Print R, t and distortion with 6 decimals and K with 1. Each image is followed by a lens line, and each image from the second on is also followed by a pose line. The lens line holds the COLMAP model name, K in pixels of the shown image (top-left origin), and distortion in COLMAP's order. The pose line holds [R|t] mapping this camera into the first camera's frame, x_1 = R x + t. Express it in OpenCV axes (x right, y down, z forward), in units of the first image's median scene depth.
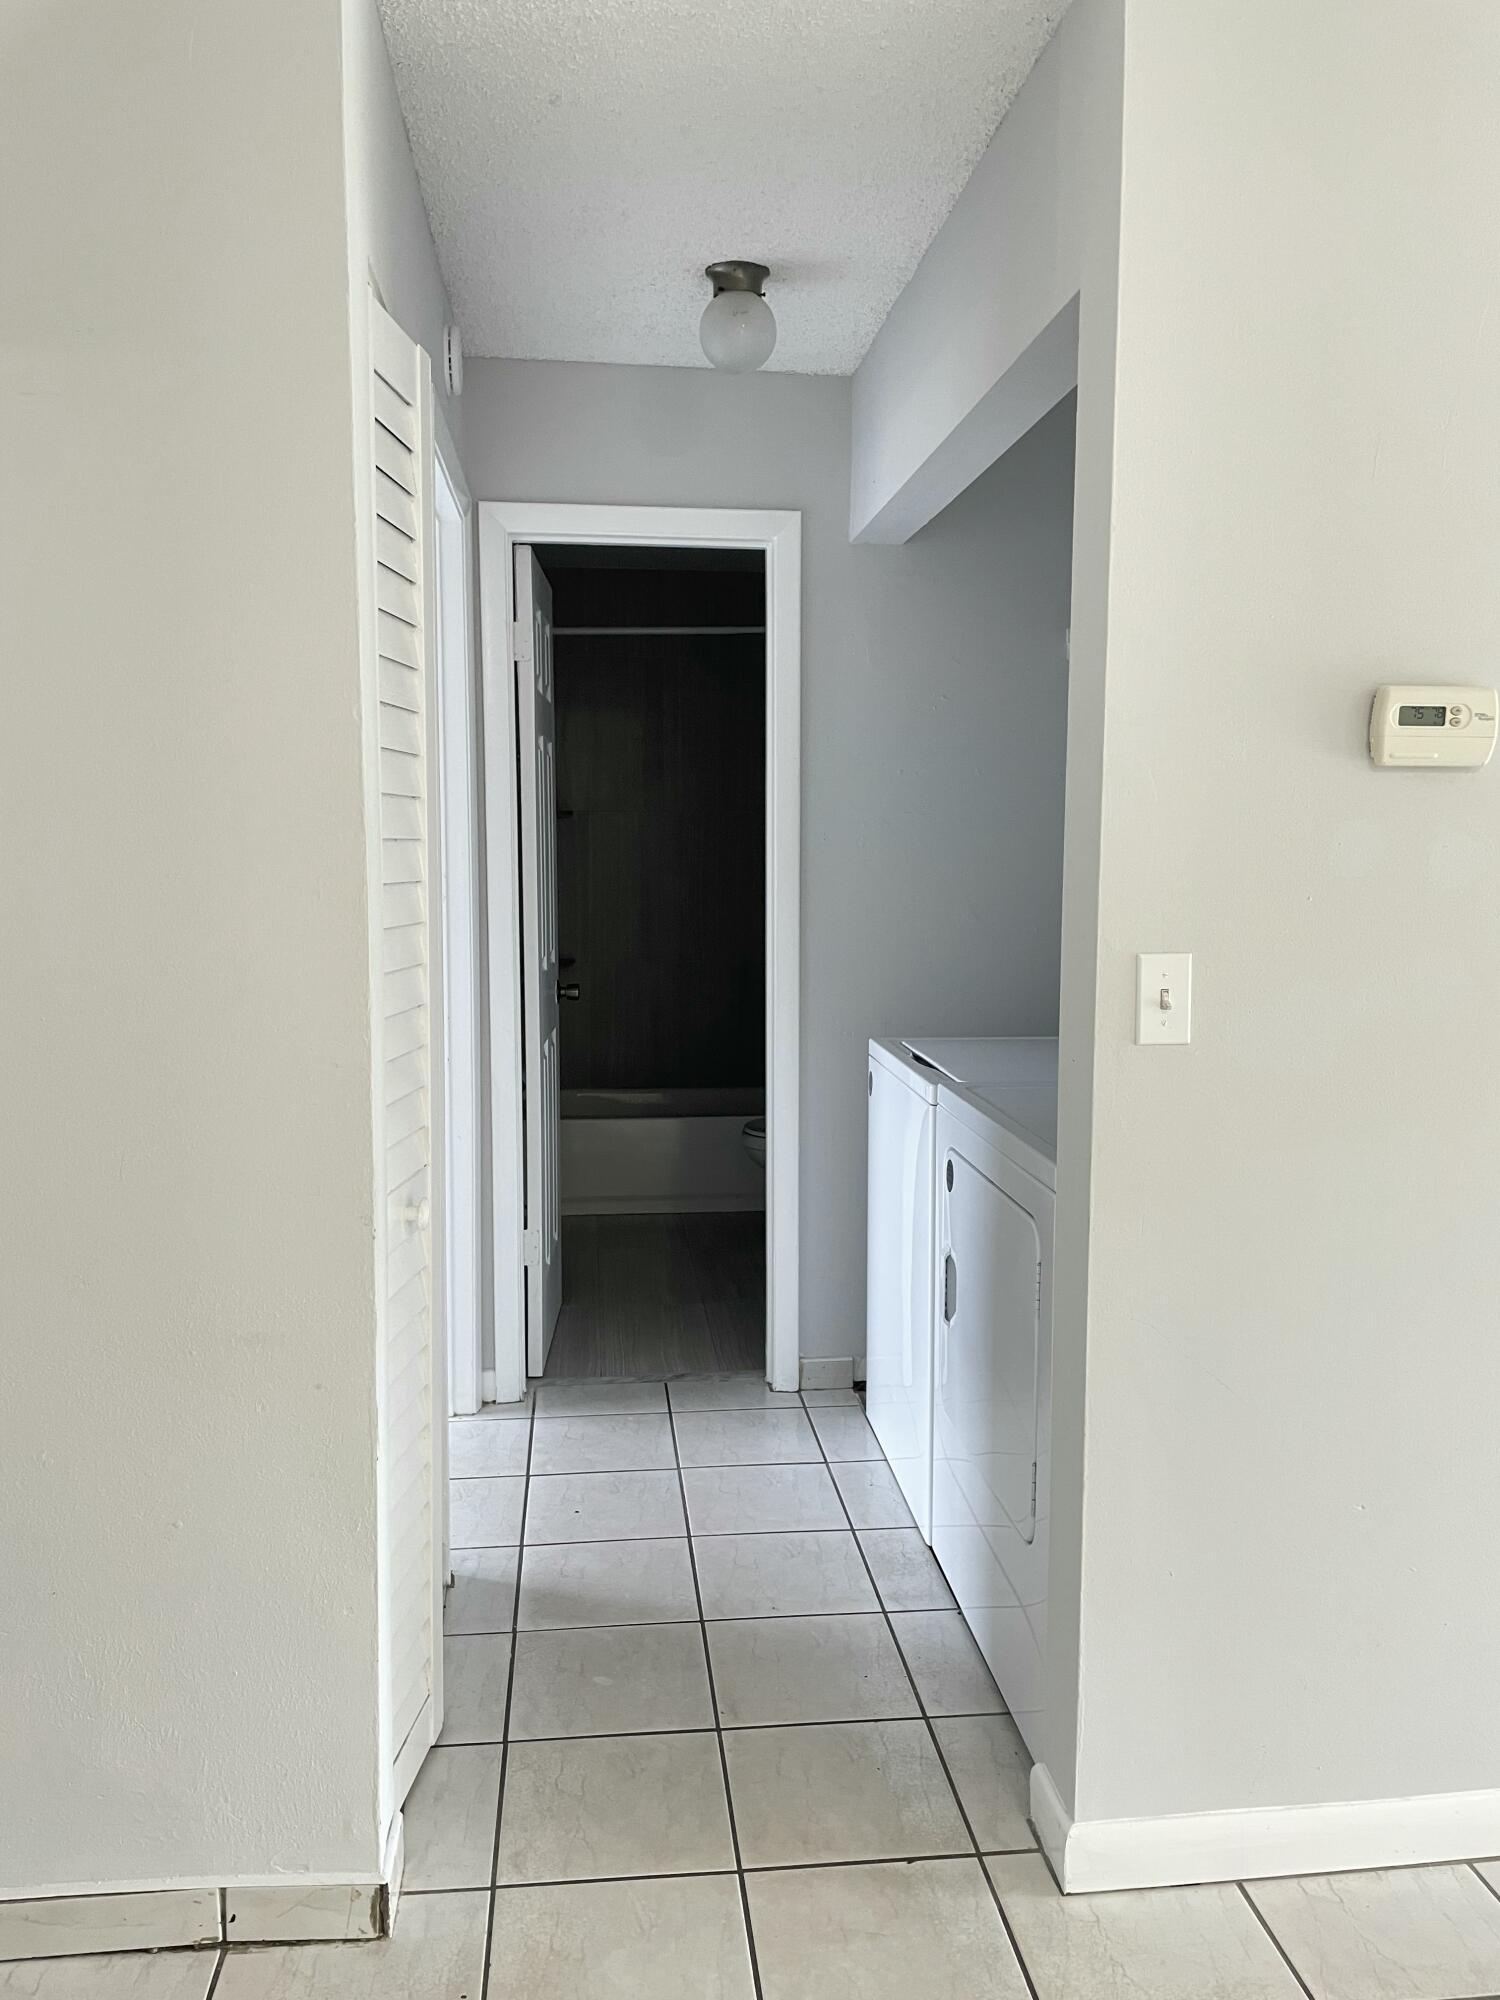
lens RADIAL K [[1516.4, 0, 778.3], [0, 1516.4, 993.2], [0, 0, 1]] dist [0.095950, -0.135951]
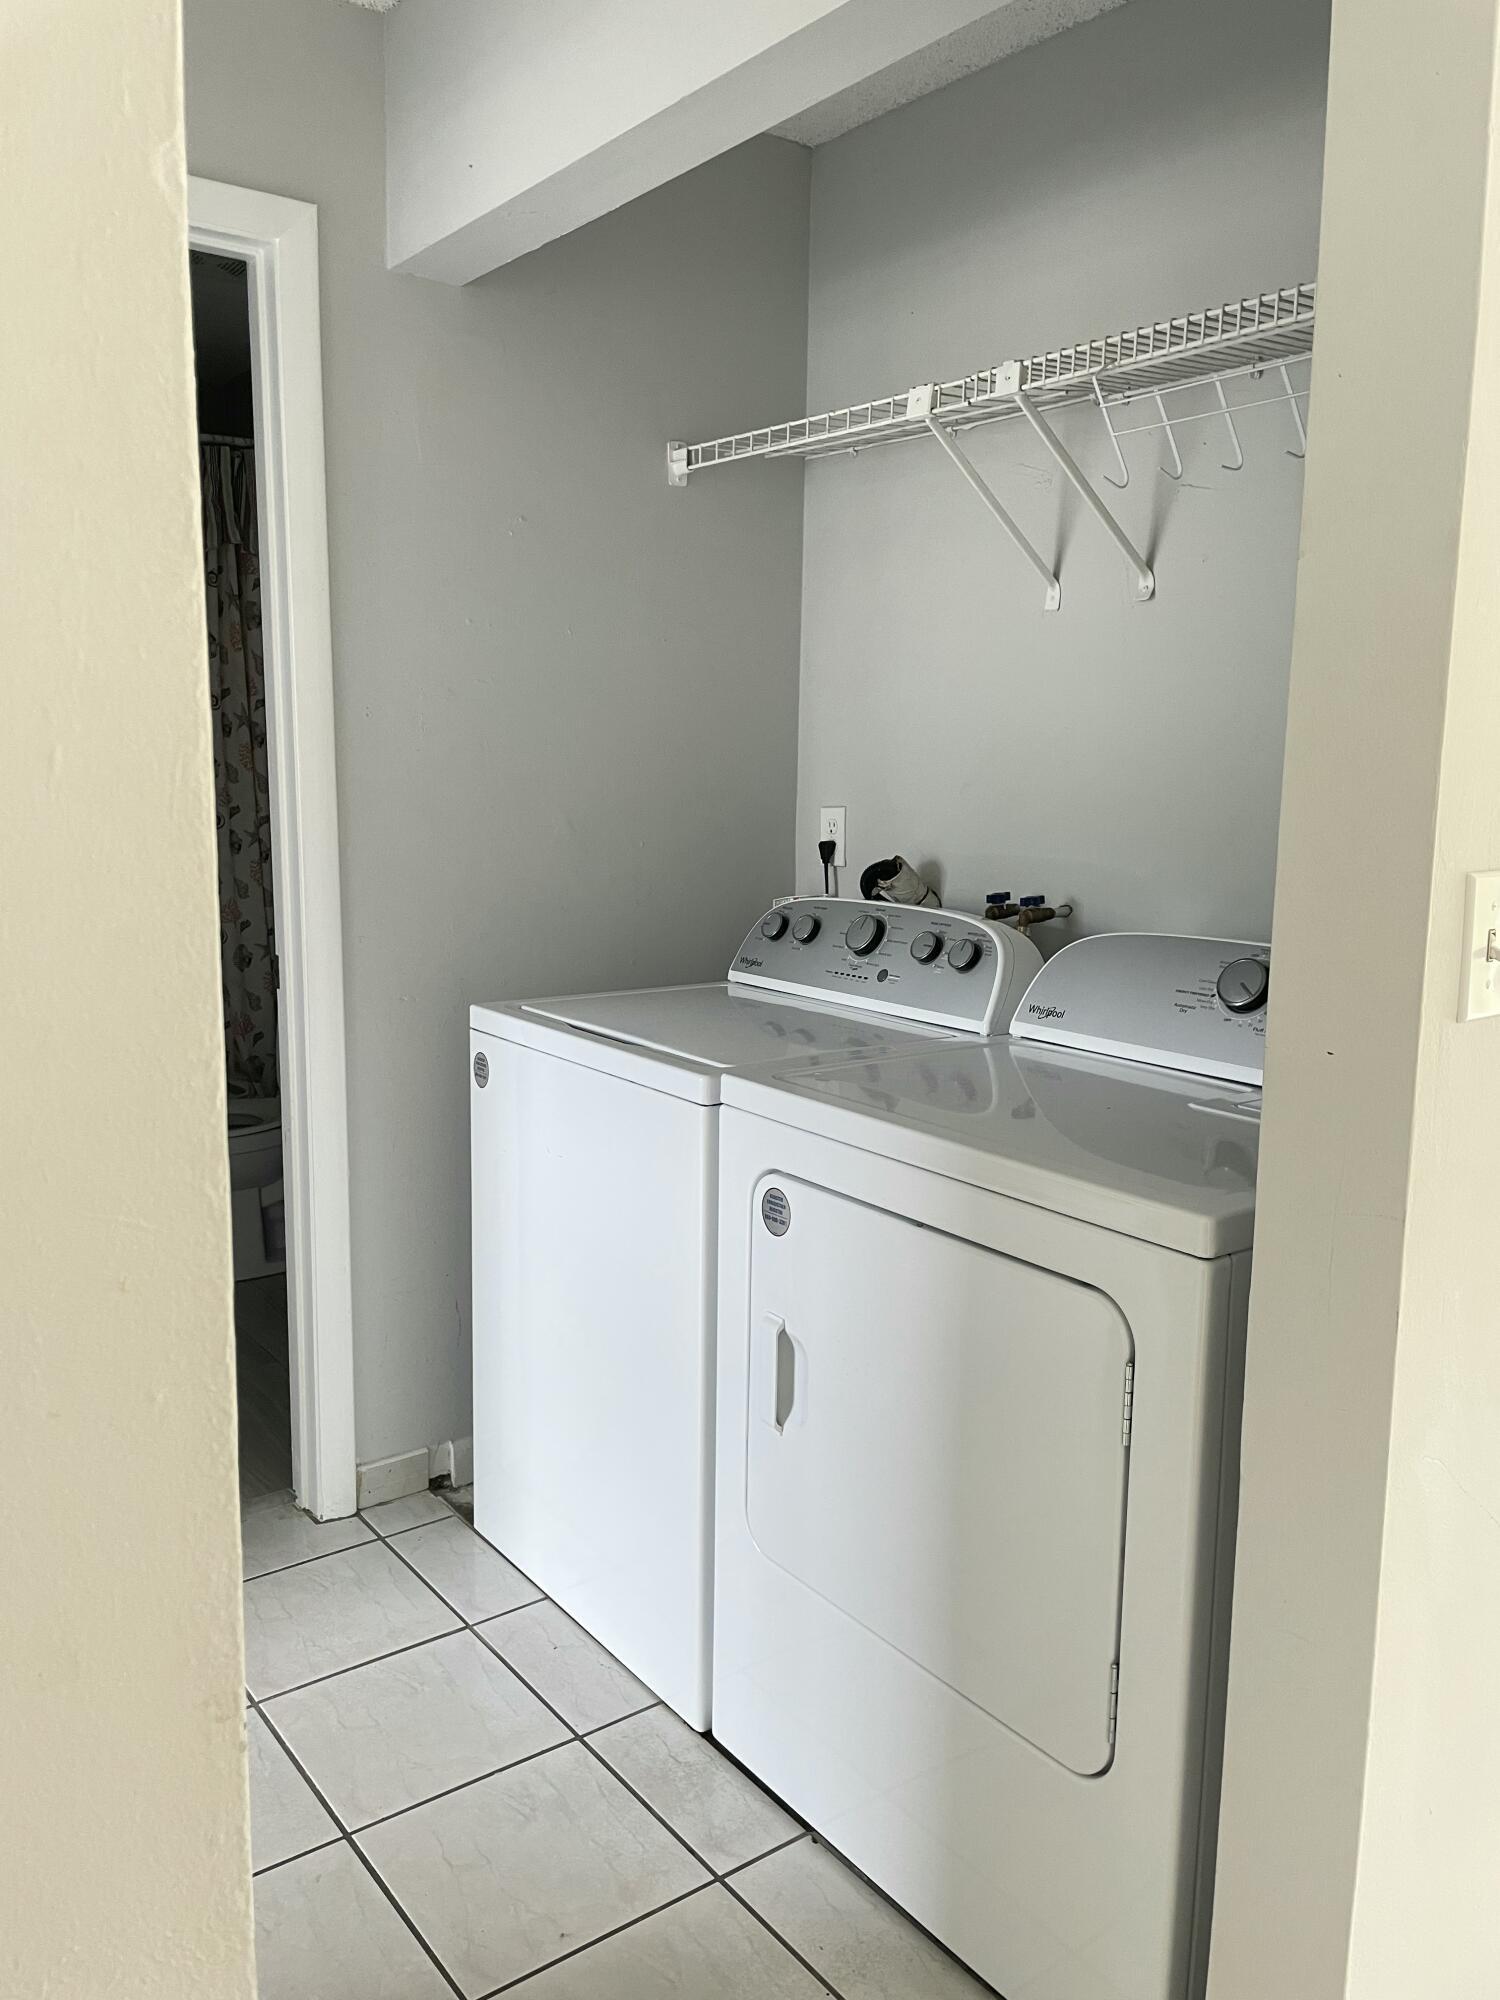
lens RADIAL K [[1516.4, 0, 778.3], [0, 1516.4, 993.2], [0, 0, 1]] dist [0.095950, -0.135951]
pose [[0.866675, -0.062850, 0.494898, -0.161888], [0.036685, 0.997376, 0.062419, -0.013935], [-0.497522, -0.035942, 0.866706, 0.321538]]
